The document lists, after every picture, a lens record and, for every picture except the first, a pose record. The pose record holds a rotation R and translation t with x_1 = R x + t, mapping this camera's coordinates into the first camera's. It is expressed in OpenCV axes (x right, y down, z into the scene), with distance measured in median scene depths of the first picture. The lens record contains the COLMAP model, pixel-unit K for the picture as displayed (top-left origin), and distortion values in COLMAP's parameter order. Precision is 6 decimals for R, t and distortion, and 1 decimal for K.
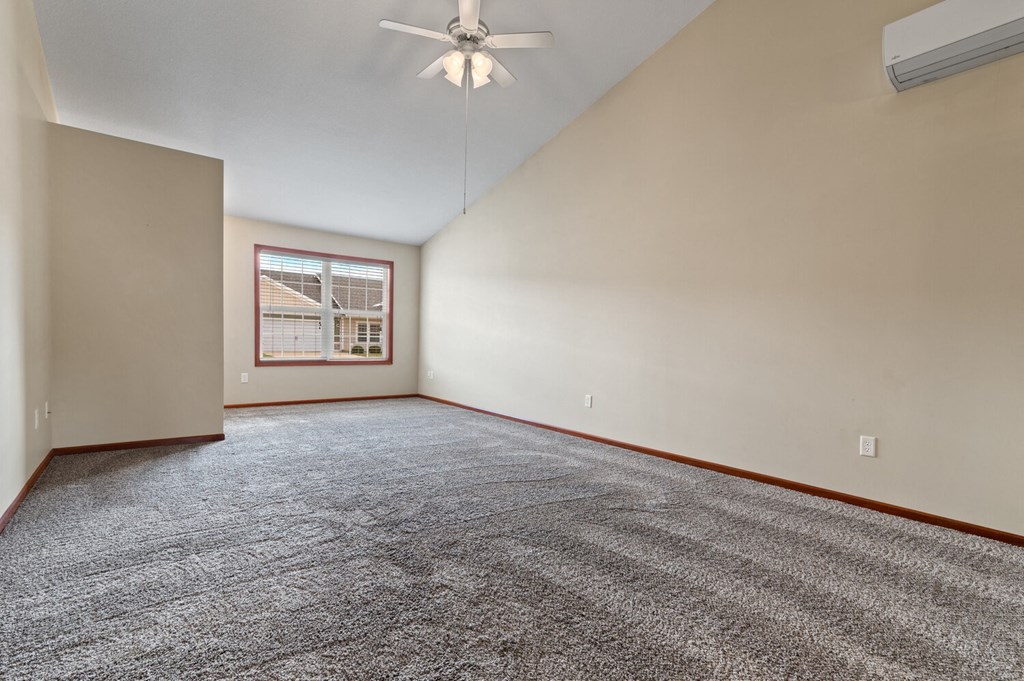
lens RADIAL K [[475.3, 0, 506.4], [0, 475.3, 351.7], [0, 0, 1]] dist [-0.001522, -0.000490]
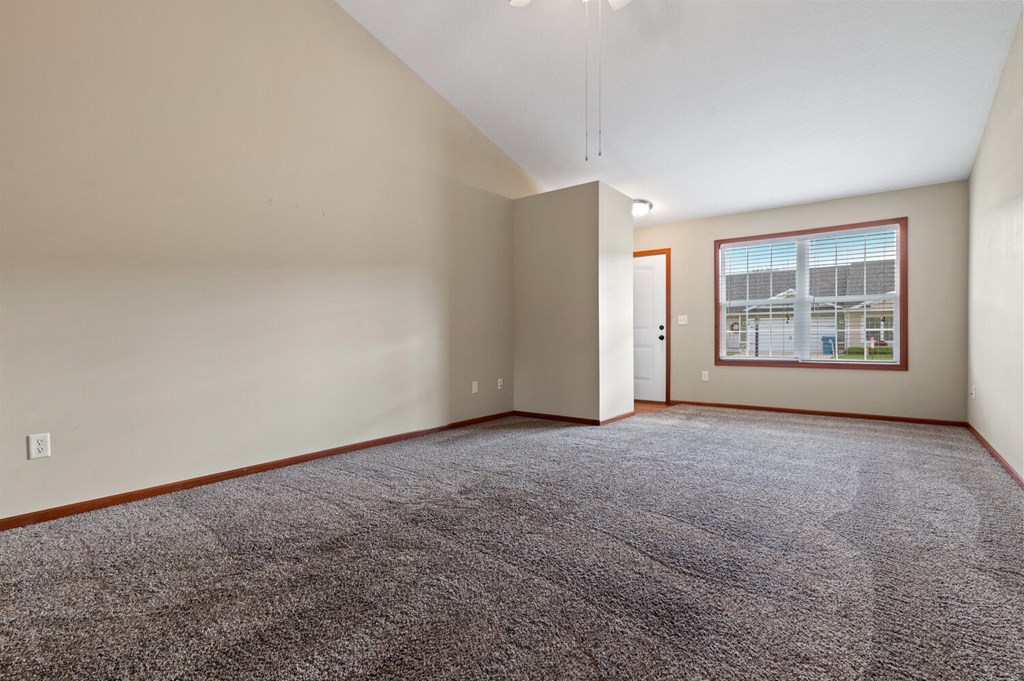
lens RADIAL K [[498.6, 0, 555.6], [0, 498.6, 339.2], [0, 0, 1]] dist [0.027194, -0.000160]
pose [[0.277019, -0.014136, -0.960760, 0.348823], [-0.013699, 0.999732, -0.018659, 0.002027], [0.960767, 0.018330, 0.276751, 0.377781]]
